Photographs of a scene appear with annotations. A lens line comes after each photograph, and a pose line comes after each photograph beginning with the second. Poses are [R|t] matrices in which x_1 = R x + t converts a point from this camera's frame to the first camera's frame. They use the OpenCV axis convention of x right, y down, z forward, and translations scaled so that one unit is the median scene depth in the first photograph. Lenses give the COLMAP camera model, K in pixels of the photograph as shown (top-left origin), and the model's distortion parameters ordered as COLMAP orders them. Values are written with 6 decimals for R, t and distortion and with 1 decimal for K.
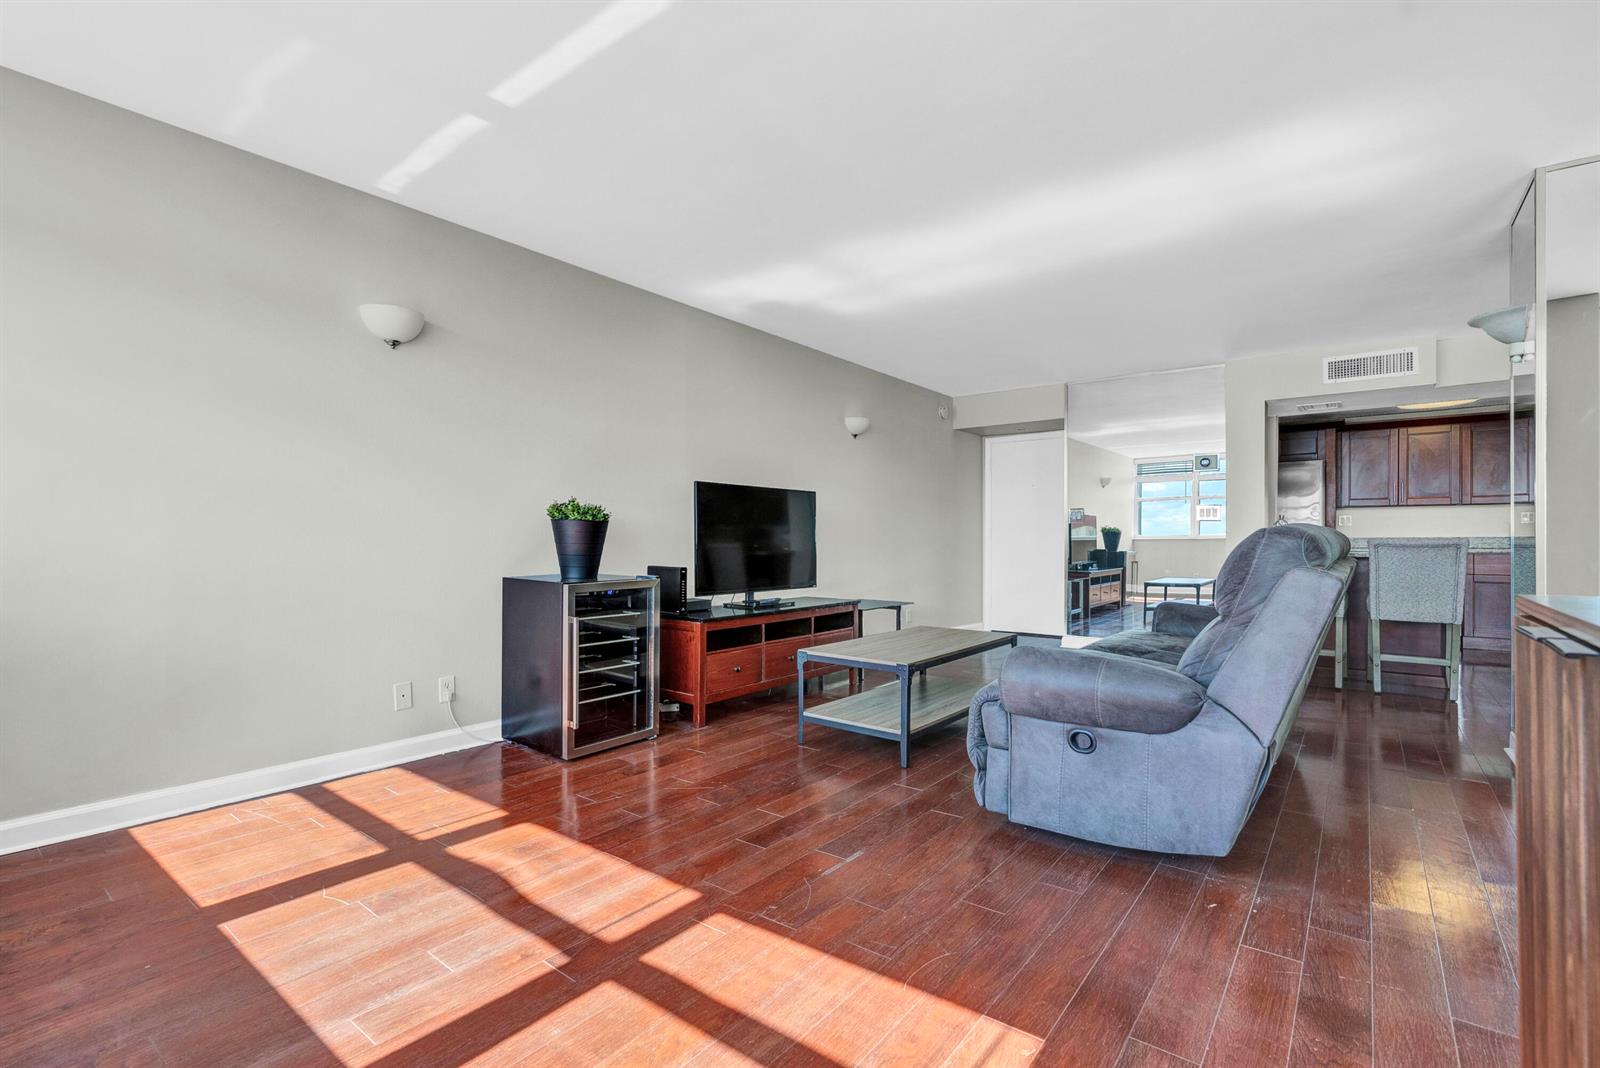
lens RADIAL K [[734.3, 0, 810.5], [0, 734.3, 542.3], [0, 0, 1]] dist [-0.003552, -0.000968]
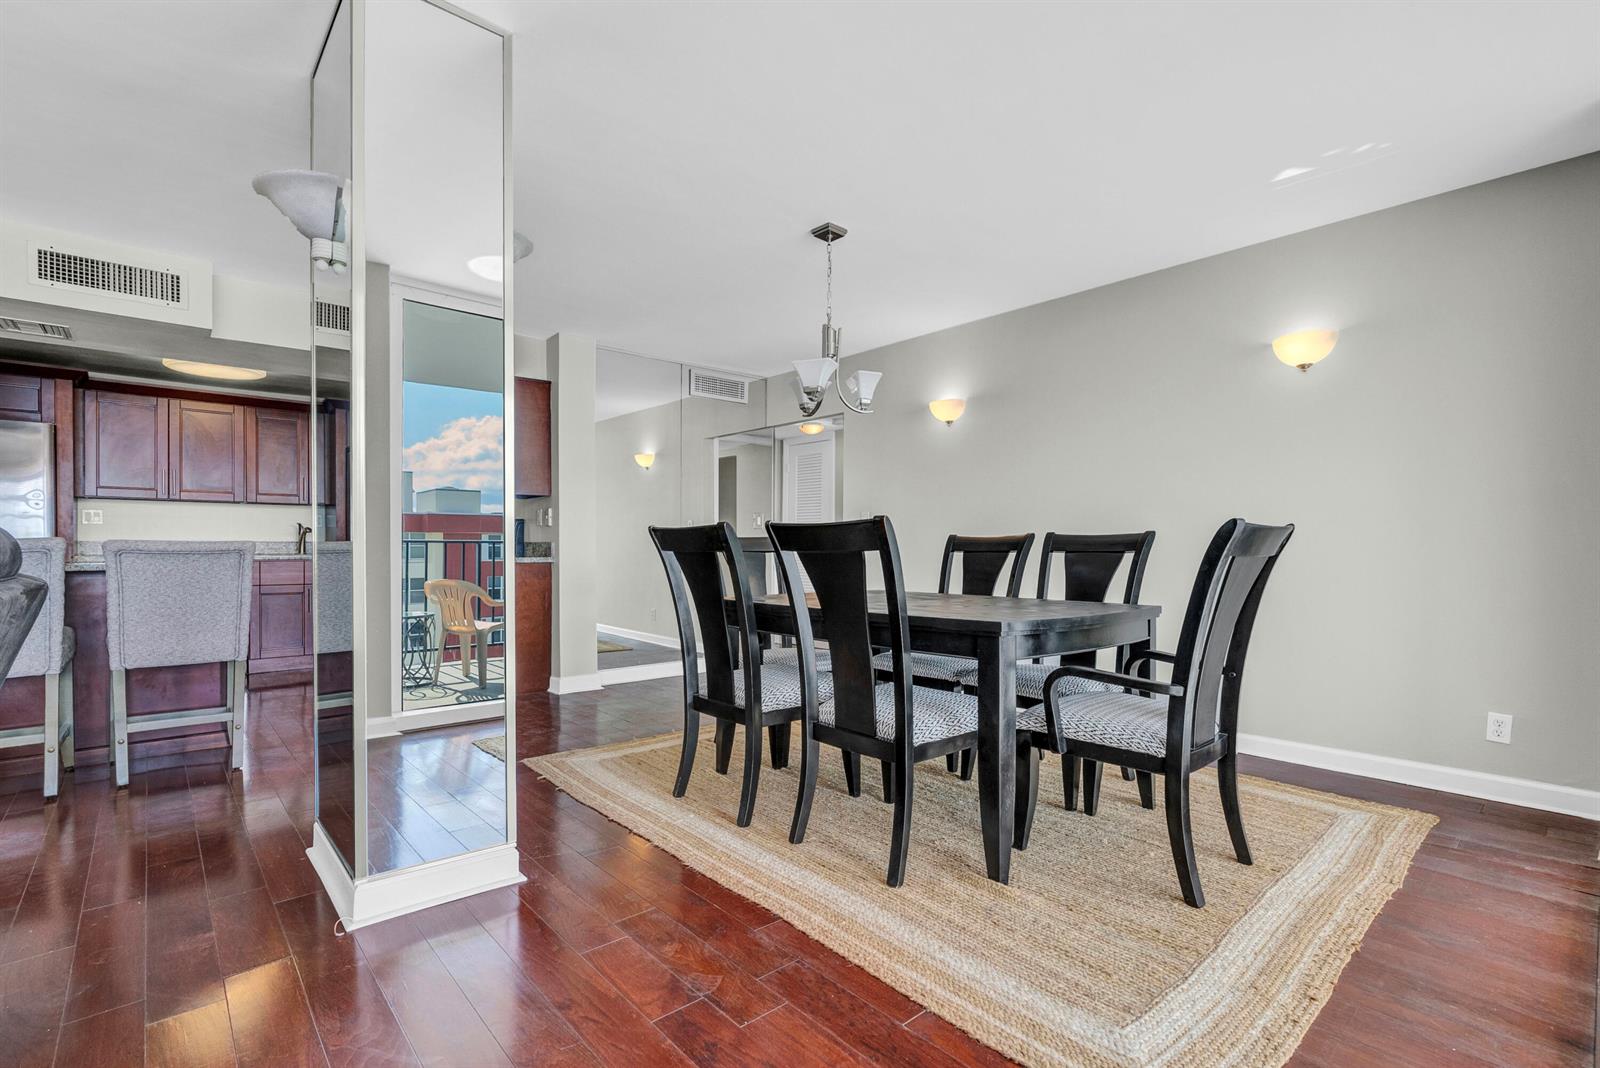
lens RADIAL K [[734.3, 0, 806.5], [0, 734.3, 554.7], [0, 0, 1]] dist [-0.003552, -0.000968]
pose [[0.190800, -0.007617, 0.981599, 0.266552], [0.000713, 0.999971, 0.007621, 0.002440], [-0.981629, -0.000755, 0.190800, 0.297686]]
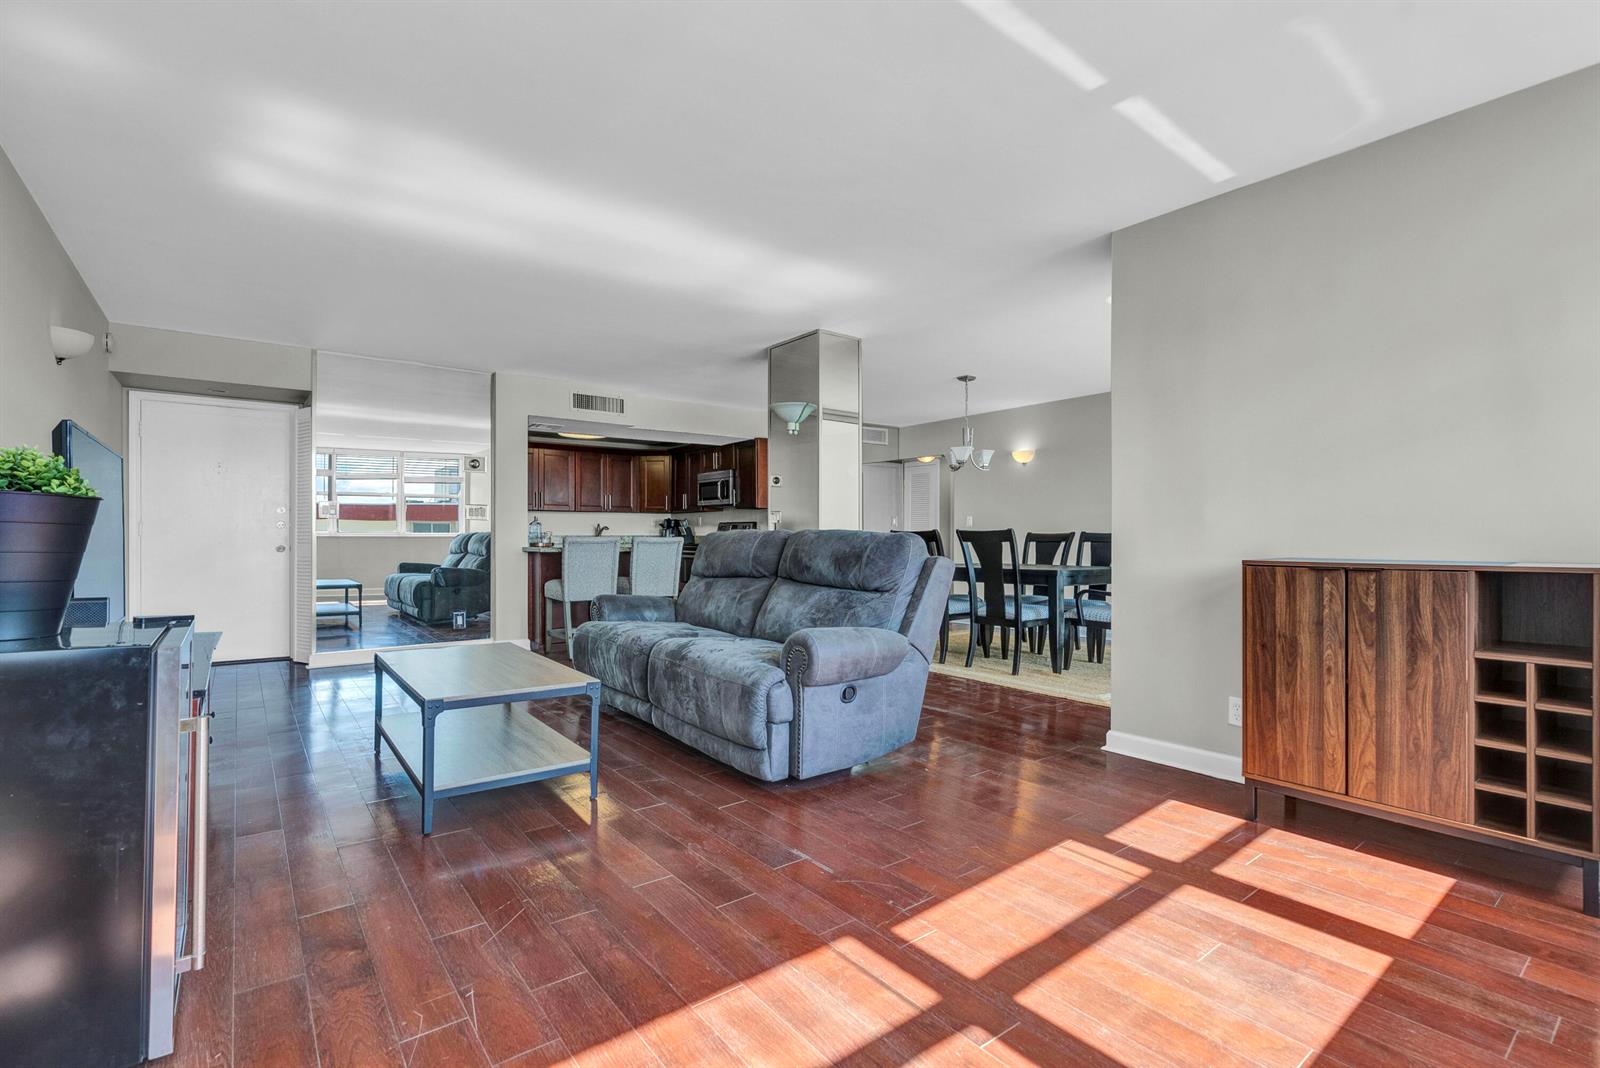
lens RADIAL K [[734.3, 0, 817.8], [0, 734.3, 530.1], [0, 0, 1]] dist [-0.003552, -0.000968]
pose [[0.240897, 0.008343, 0.970515, -0.446076], [0.002372, 0.999955, -0.009184, -0.004998], [-0.970548, 0.004514, 0.240867, 0.352168]]
